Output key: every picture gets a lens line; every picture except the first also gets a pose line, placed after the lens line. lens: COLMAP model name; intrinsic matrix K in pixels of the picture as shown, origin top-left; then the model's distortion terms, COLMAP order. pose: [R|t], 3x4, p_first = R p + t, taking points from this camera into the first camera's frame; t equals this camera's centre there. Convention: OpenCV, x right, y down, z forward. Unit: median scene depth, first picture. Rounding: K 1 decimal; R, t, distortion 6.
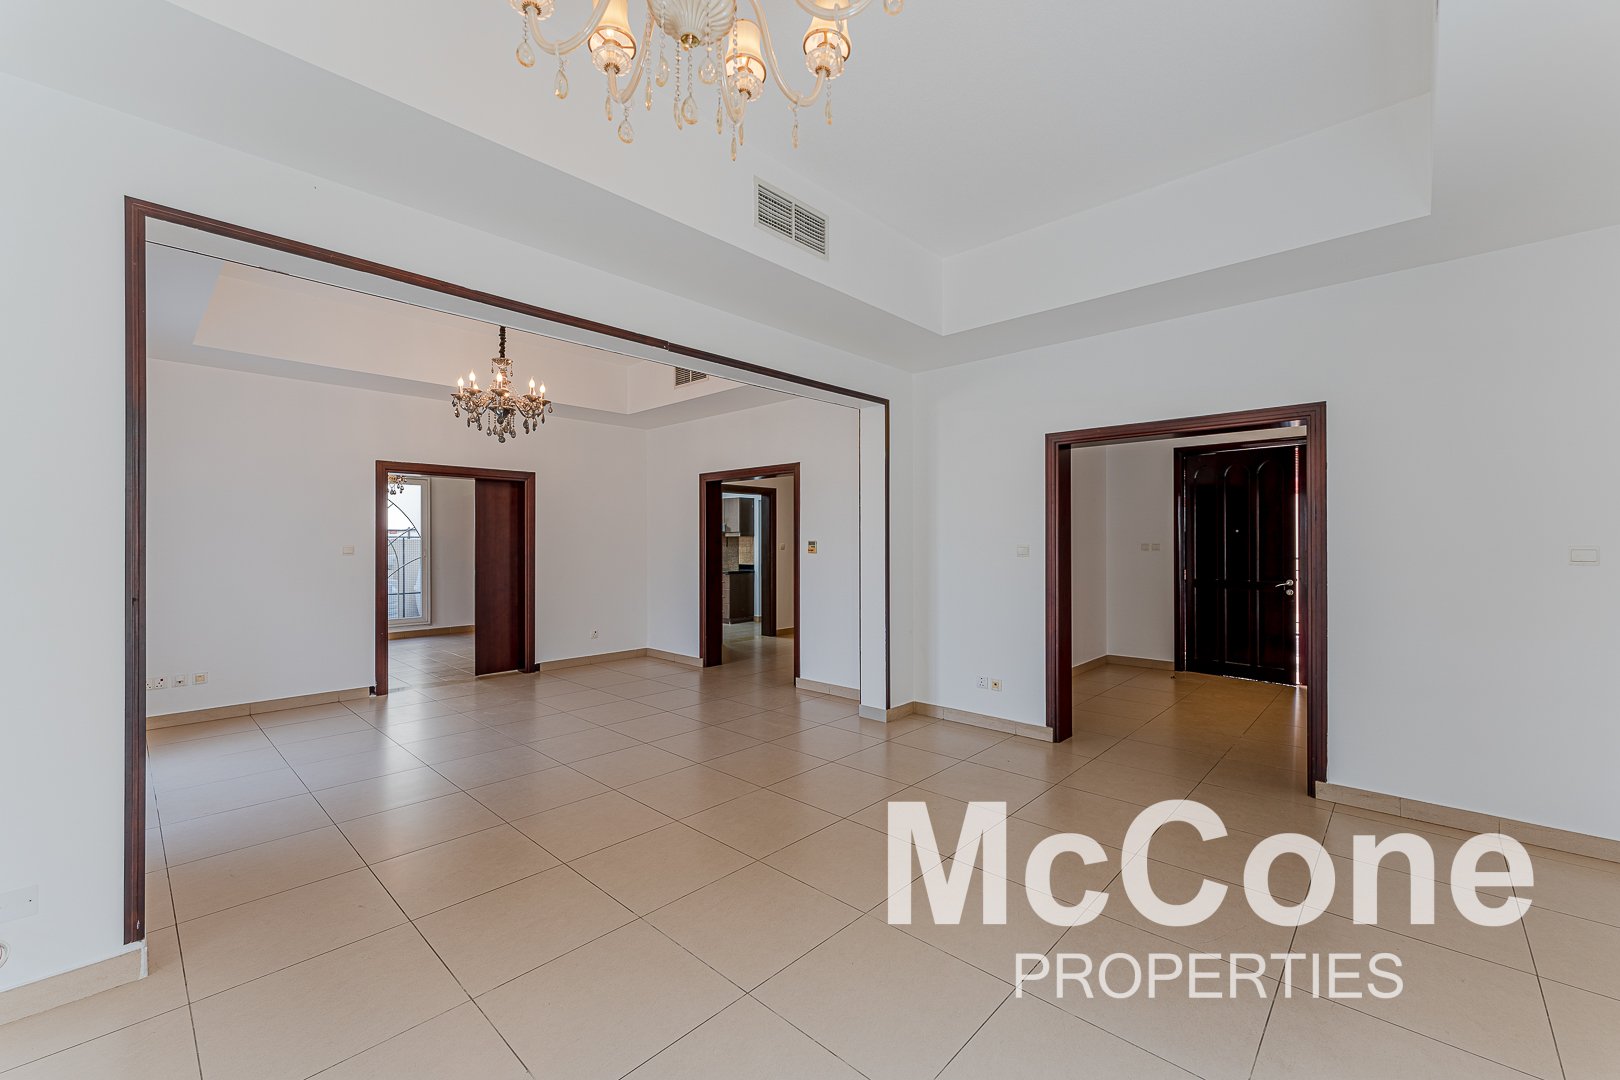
lens RADIAL K [[656.2, 0, 798.3], [0, 656.2, 538.2], [0, 0, 1]] dist [-0.002093, 0.000196]
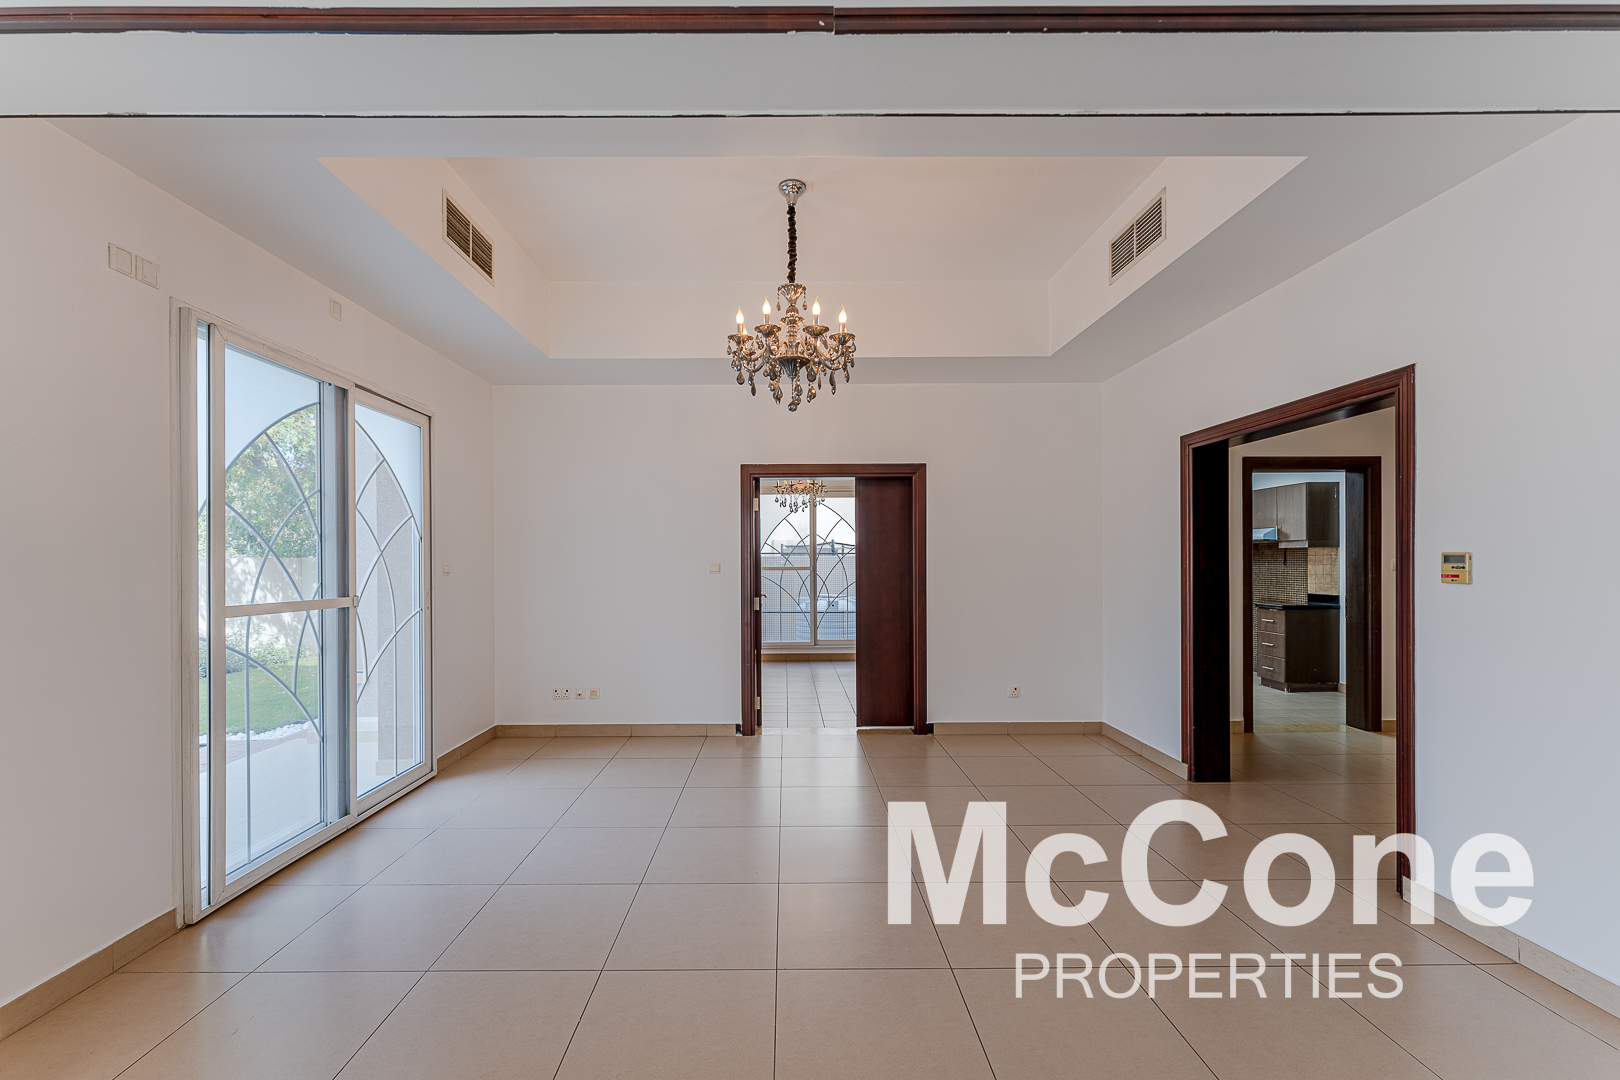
lens RADIAL K [[656.2, 0, 781.7], [0, 656.2, 561.6], [0, 0, 1]] dist [-0.002093, 0.000196]
pose [[0.690120, -0.000449, -0.723695, 0.020988], [0.008029, 0.999943, 0.007036, 0.003127], [0.723651, -0.010666, 0.690084, 0.372123]]
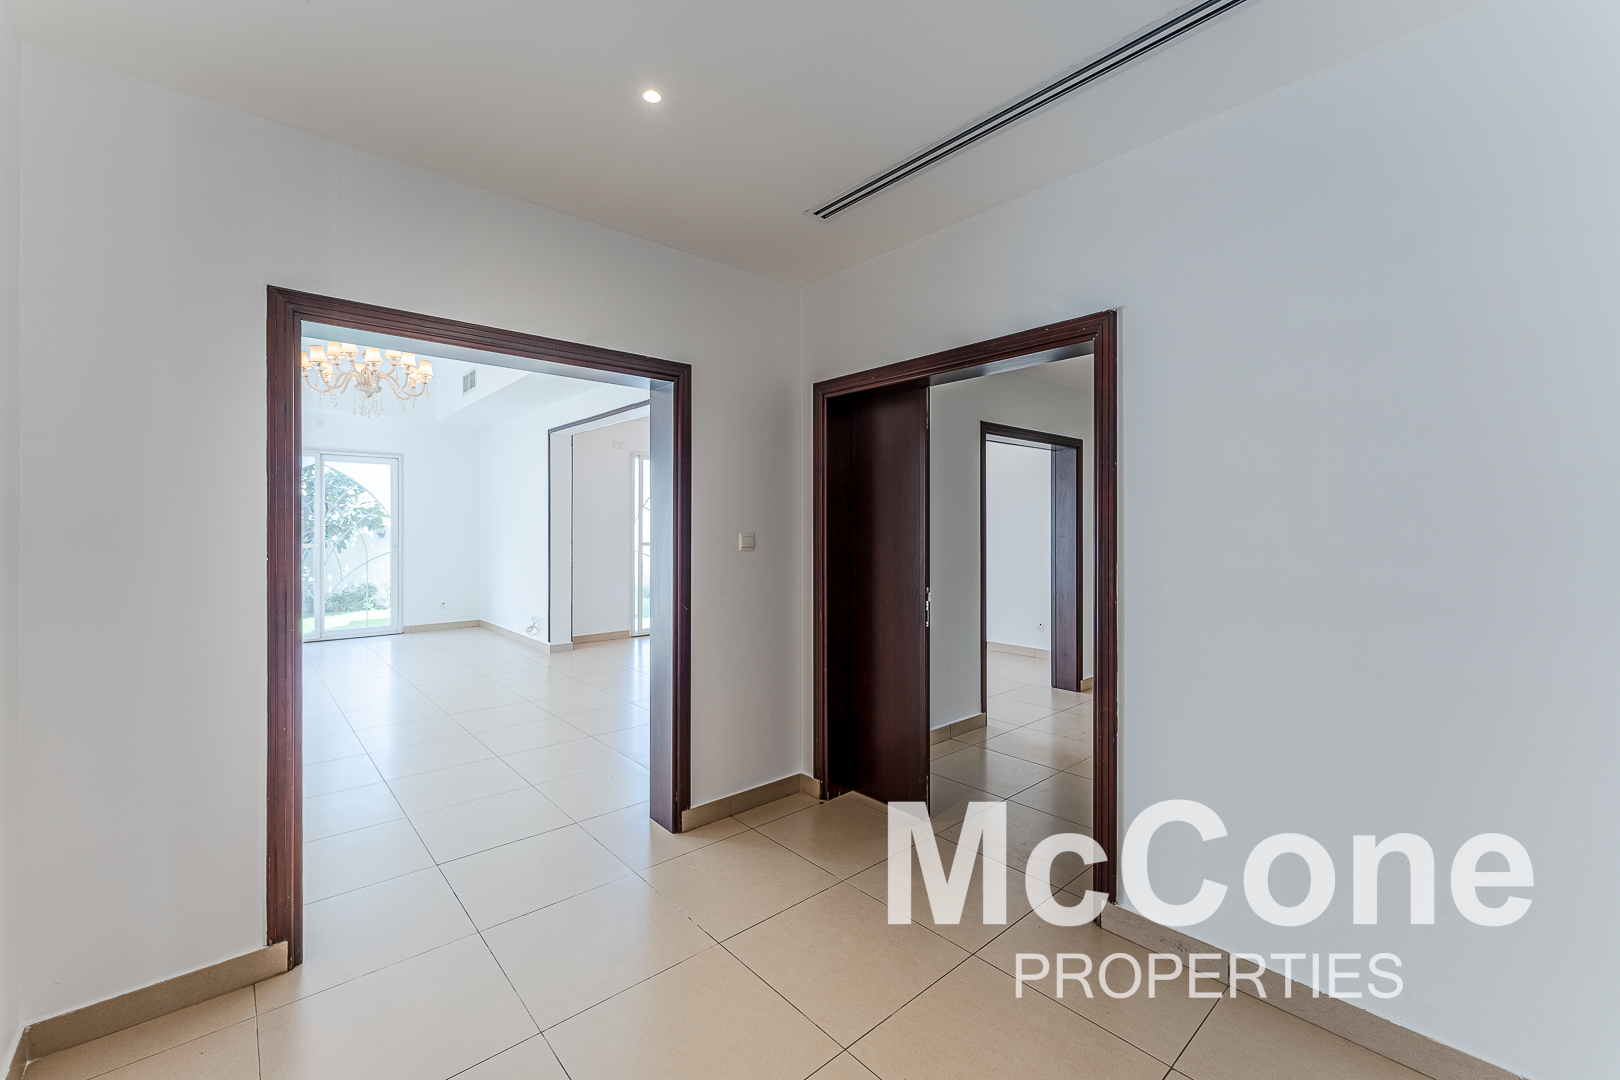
lens RADIAL K [[656.2, 0, 795.6], [0, 656.2, 525.4], [0, 0, 1]] dist [-0.002093, 0.000196]
pose [[-0.085342, 0.000089, -0.996352, 0.696543], [0.007235, 0.999974, -0.000530, 0.001443], [0.996325, -0.007253, -0.085340, 0.776411]]
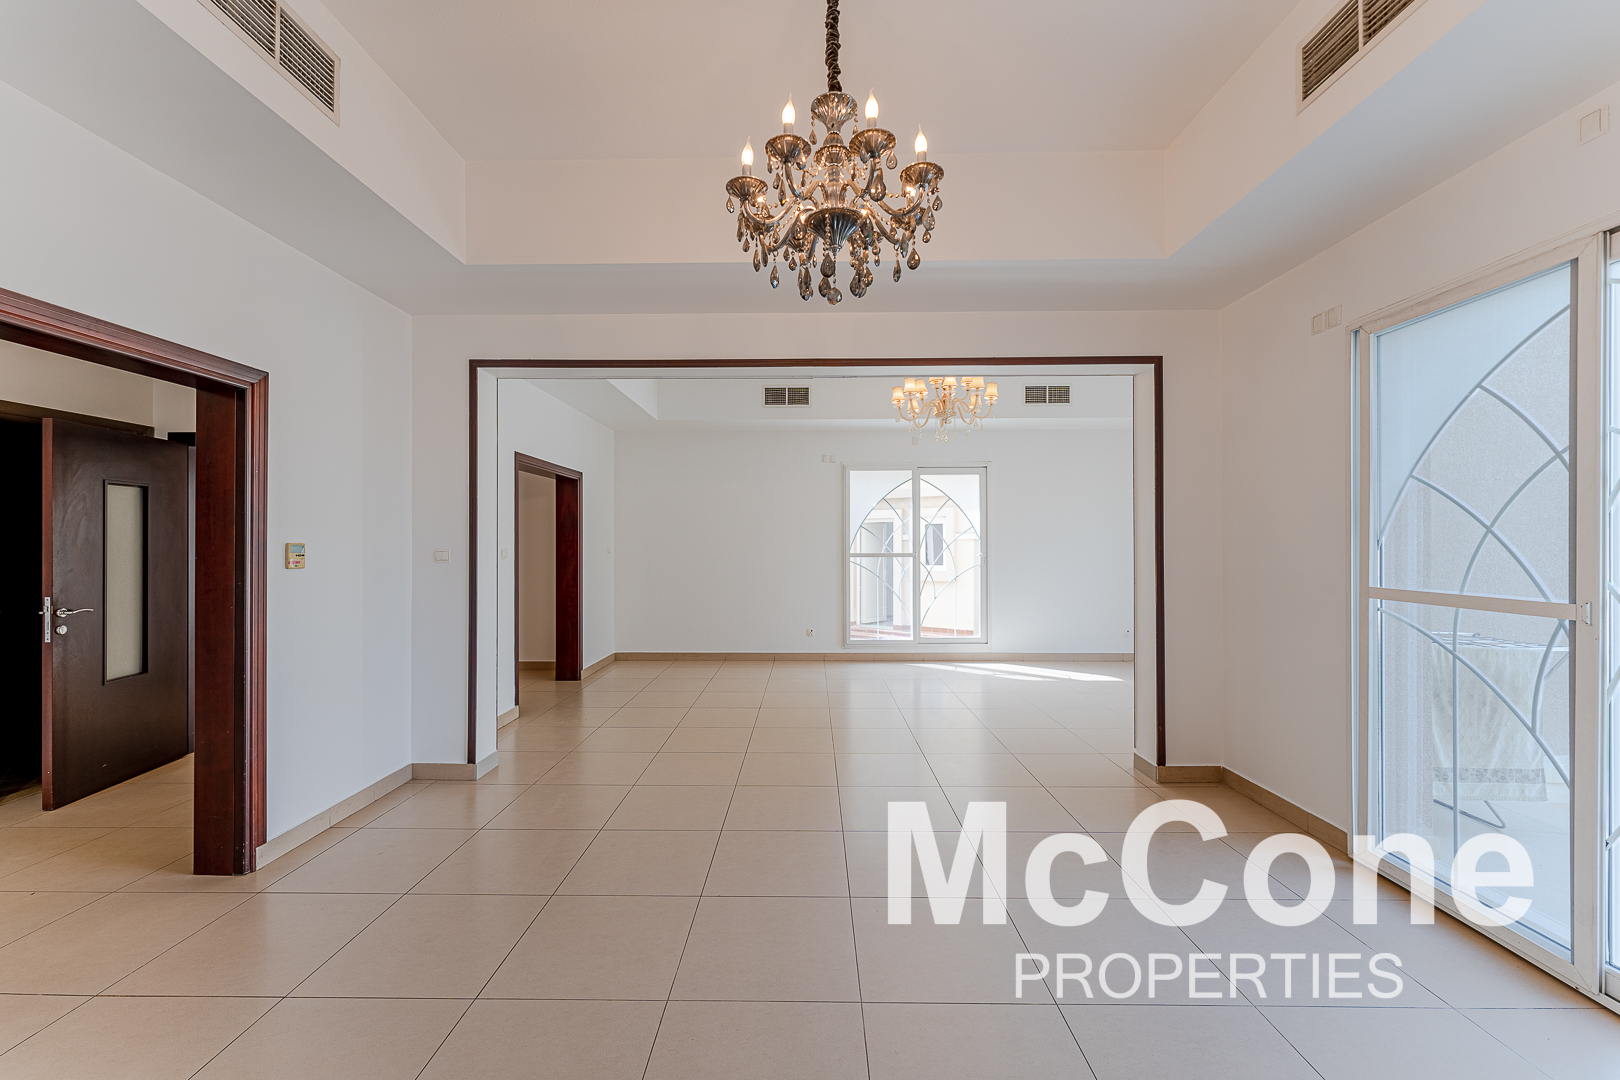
lens RADIAL K [[656.2, 0, 812.3], [0, 656.2, 541.9], [0, 0, 1]] dist [-0.002093, 0.000196]
pose [[-0.688226, 0.003748, 0.725487, -0.515167], [-0.002874, 0.999965, -0.007893, 0.005402], [-0.725491, -0.007517, -0.688191, 0.905915]]
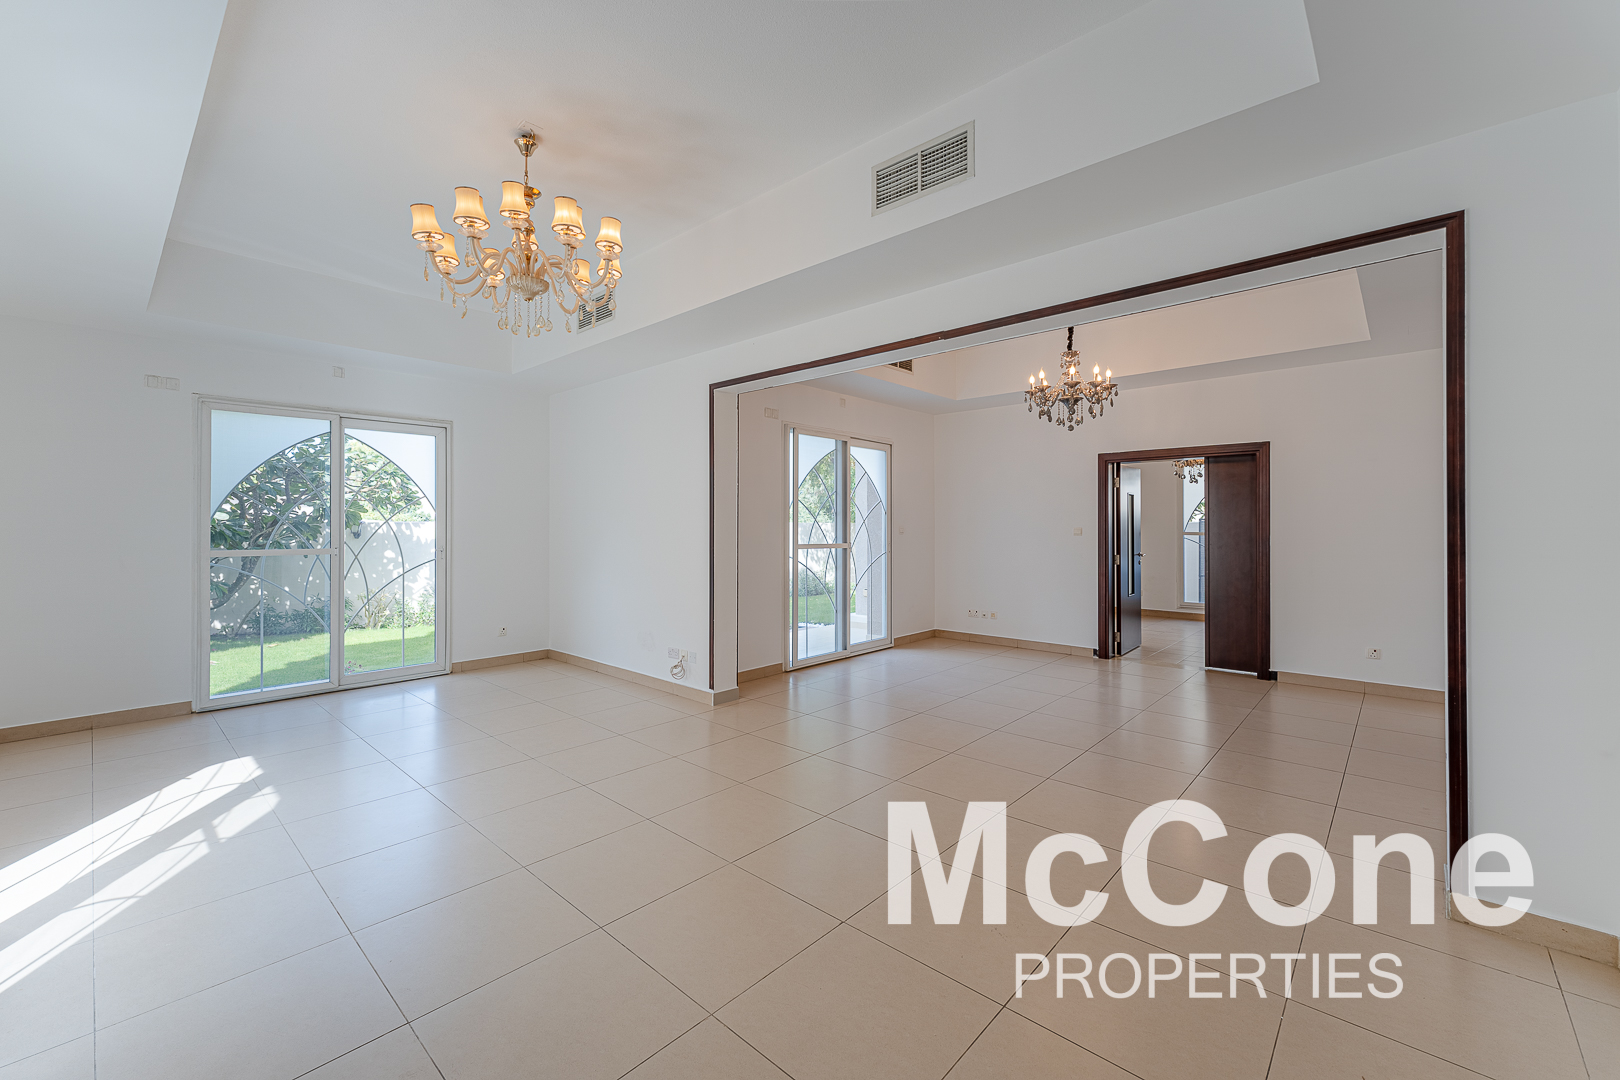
lens RADIAL K [[656.2, 0, 807.4], [0, 656.2, 524.5], [0, 0, 1]] dist [-0.002093, 0.000196]
pose [[0.029332, 0.000327, -0.999570, 0.423476], [0.005847, 0.999983, 0.000499, 0.001503], [0.999553, -0.005859, 0.029329, 0.386142]]
